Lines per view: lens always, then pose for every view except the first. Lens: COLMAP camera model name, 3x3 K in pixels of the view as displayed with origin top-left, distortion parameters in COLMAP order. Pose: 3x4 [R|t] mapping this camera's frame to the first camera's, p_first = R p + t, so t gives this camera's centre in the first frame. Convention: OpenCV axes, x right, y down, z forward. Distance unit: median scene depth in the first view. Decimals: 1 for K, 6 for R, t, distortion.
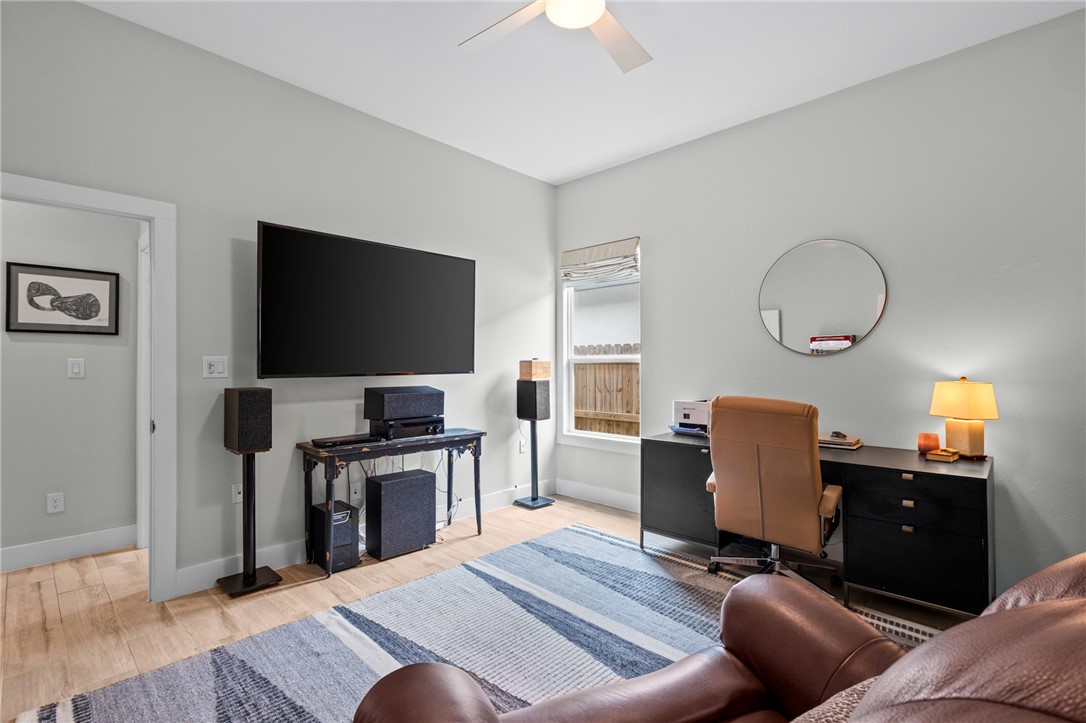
lens RADIAL K [[499.2, 0, 545.3], [0, 499.2, 364.5], [0, 0, 1]] dist [0.008379, -0.003395]
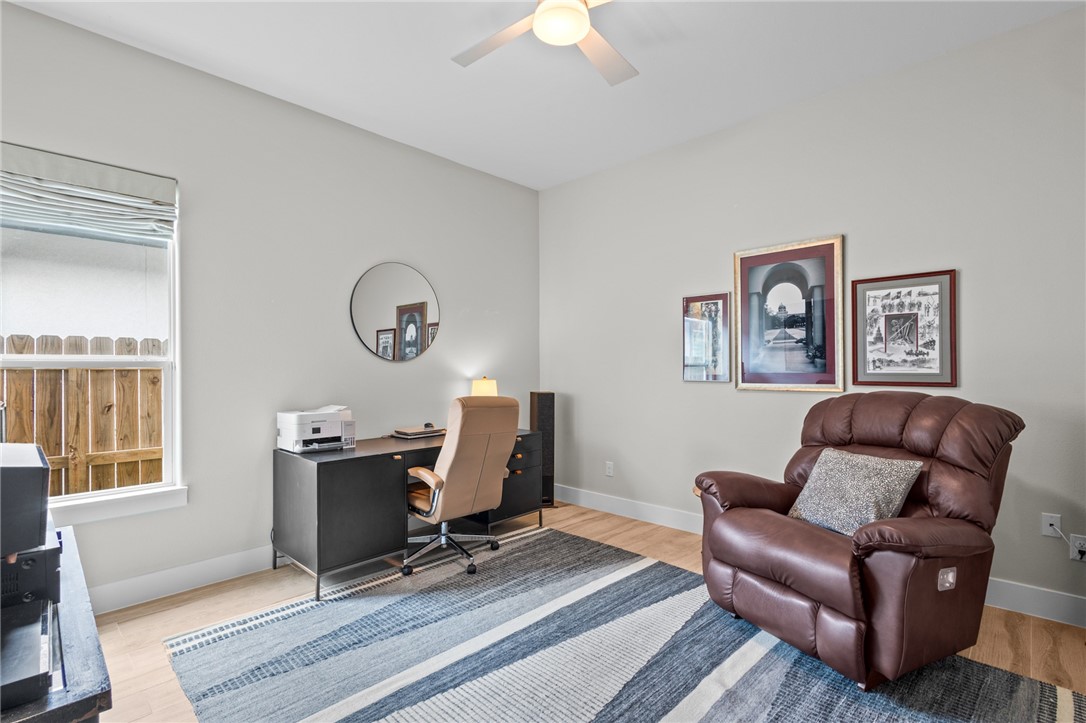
lens RADIAL K [[499.2, 0, 541.7], [0, 499.2, 366.4], [0, 0, 1]] dist [0.008379, -0.003395]
pose [[-0.000628, 0.004480, 0.999990, -0.717011], [0.003401, 0.999984, -0.004478, -0.002294], [-0.999994, 0.003398, -0.000643, 0.757909]]
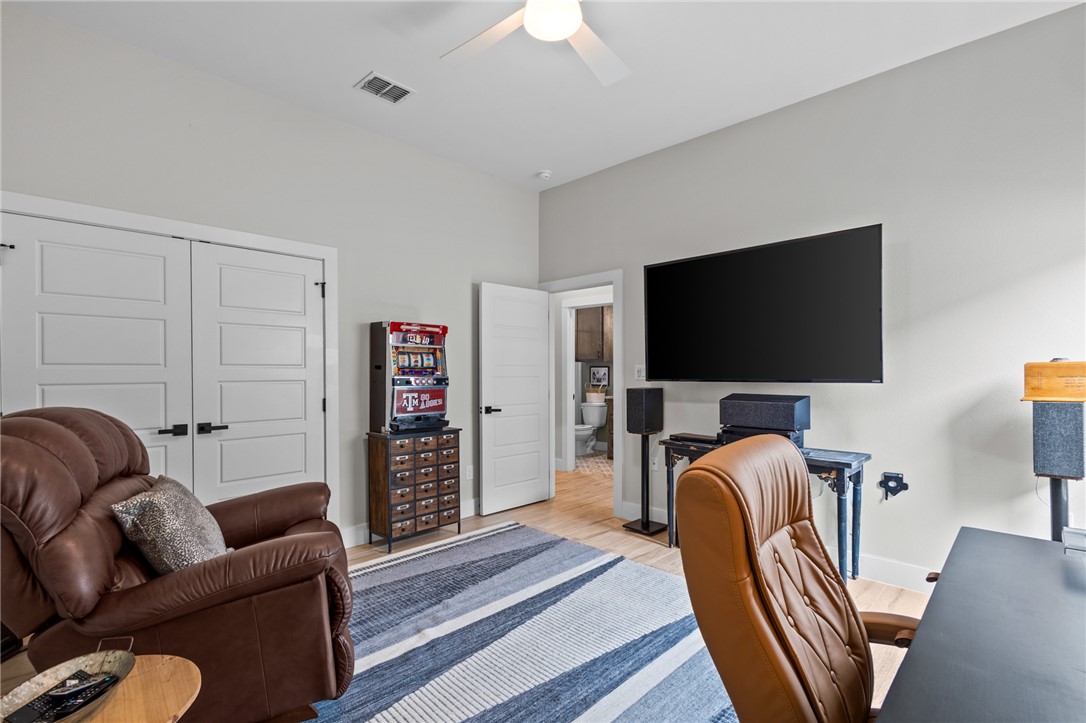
lens RADIAL K [[499.2, 0, 537.6], [0, 499.2, 366.8], [0, 0, 1]] dist [0.008379, -0.003395]
pose [[-0.011179, -0.006357, -0.999917, 0.797753], [0.003615, 0.999973, -0.006398, -0.003644], [0.999931, -0.003686, -0.011156, 0.711557]]
